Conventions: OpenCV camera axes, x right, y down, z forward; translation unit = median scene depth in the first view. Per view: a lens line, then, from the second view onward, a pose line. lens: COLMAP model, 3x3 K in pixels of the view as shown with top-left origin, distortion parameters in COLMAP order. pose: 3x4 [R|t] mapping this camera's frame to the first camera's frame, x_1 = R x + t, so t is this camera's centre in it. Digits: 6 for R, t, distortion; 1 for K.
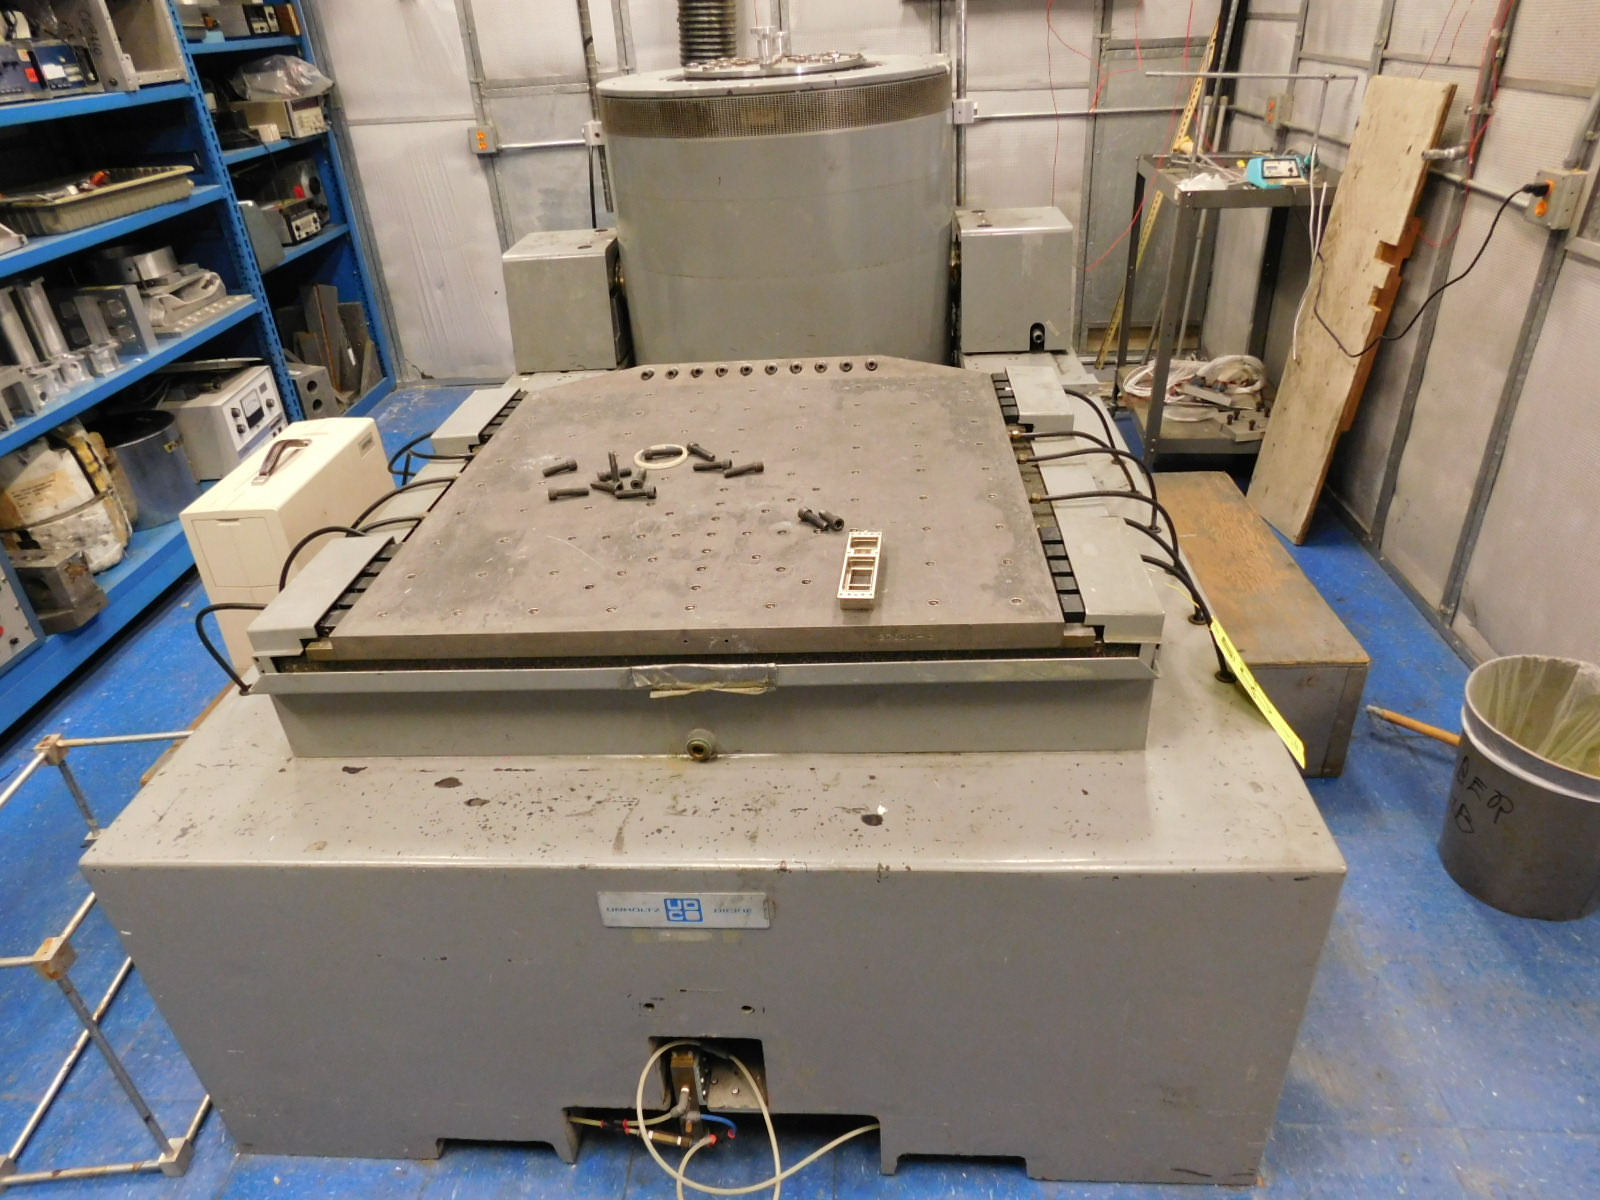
lens RADIAL K [[1049.5, 0, 779.5], [0, 1049.5, 604.1], [0, 0, 1]] dist [-0.065230, 0.058425]
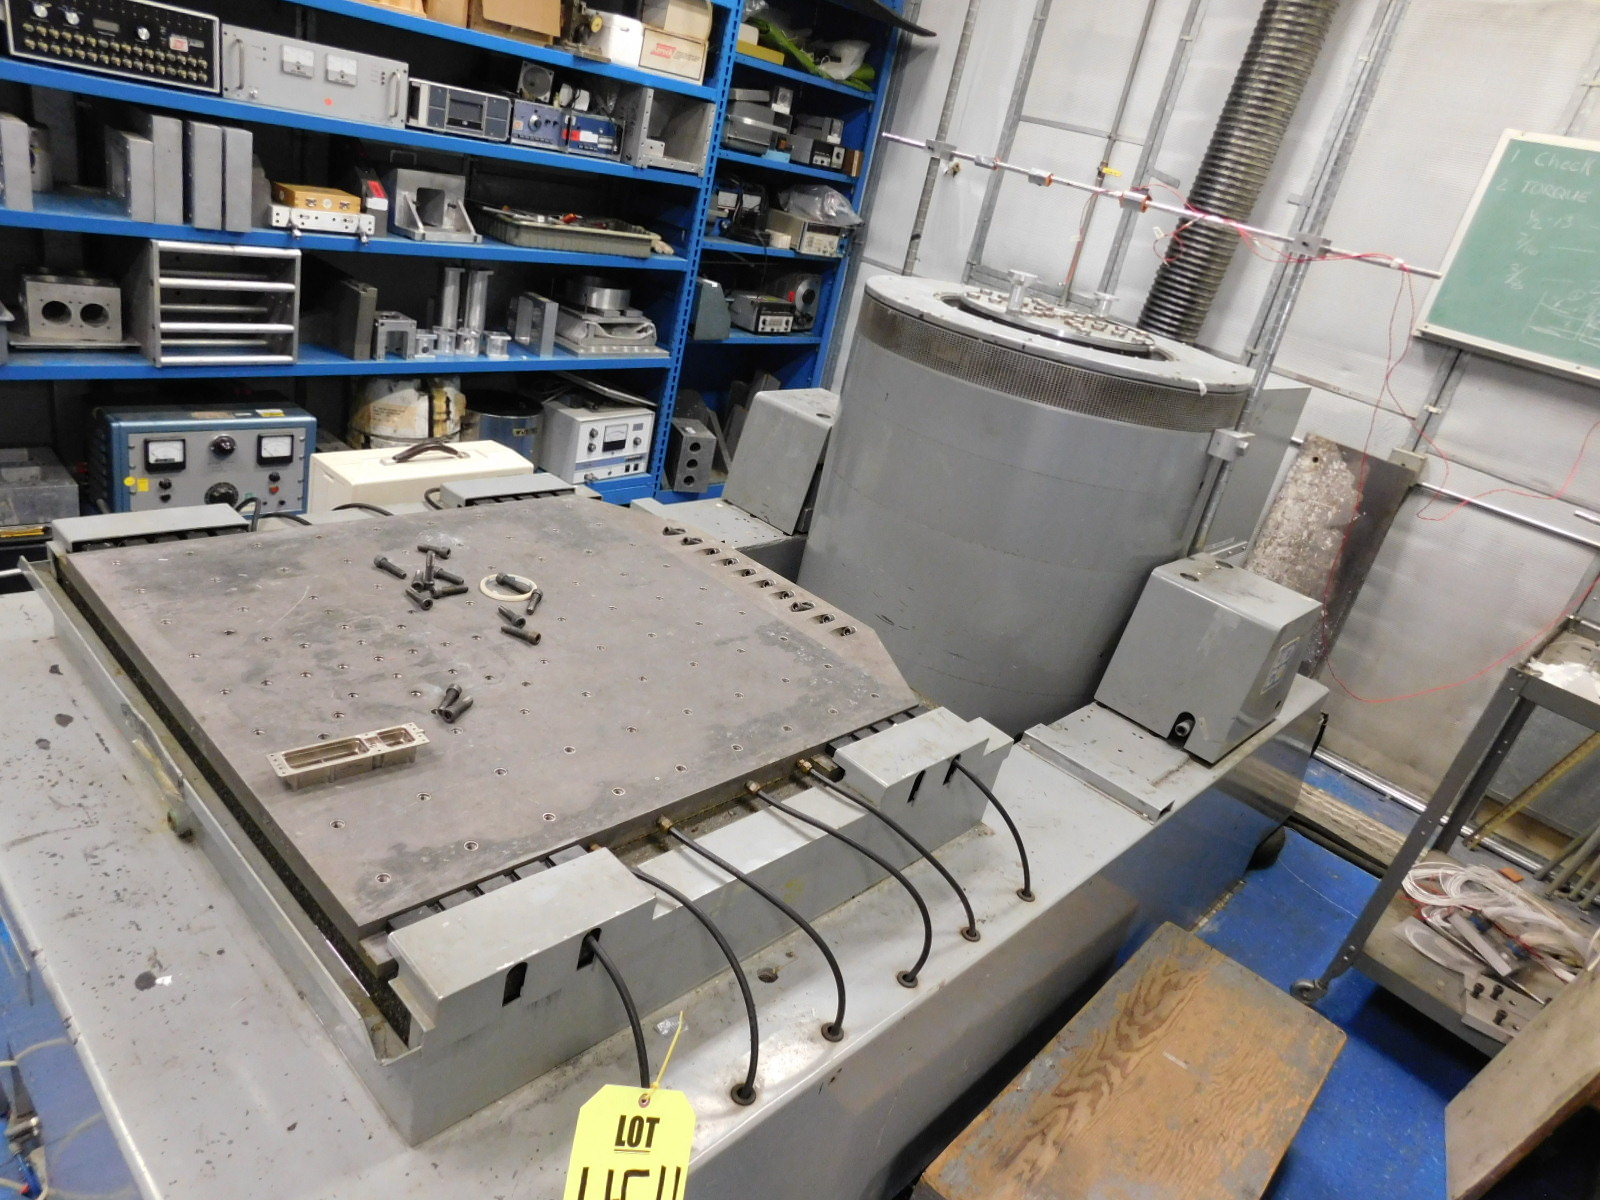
lens RADIAL K [[1049.5, 0, 779.5], [0, 1049.5, 604.1], [0, 0, 1]] dist [-0.065230, 0.058425]
pose [[0.741777, 0.465940, -0.482356, 0.320714], [-0.536999, 0.843511, -0.011005, -0.146723], [0.401745, 0.267188, 0.875906, 0.145630]]
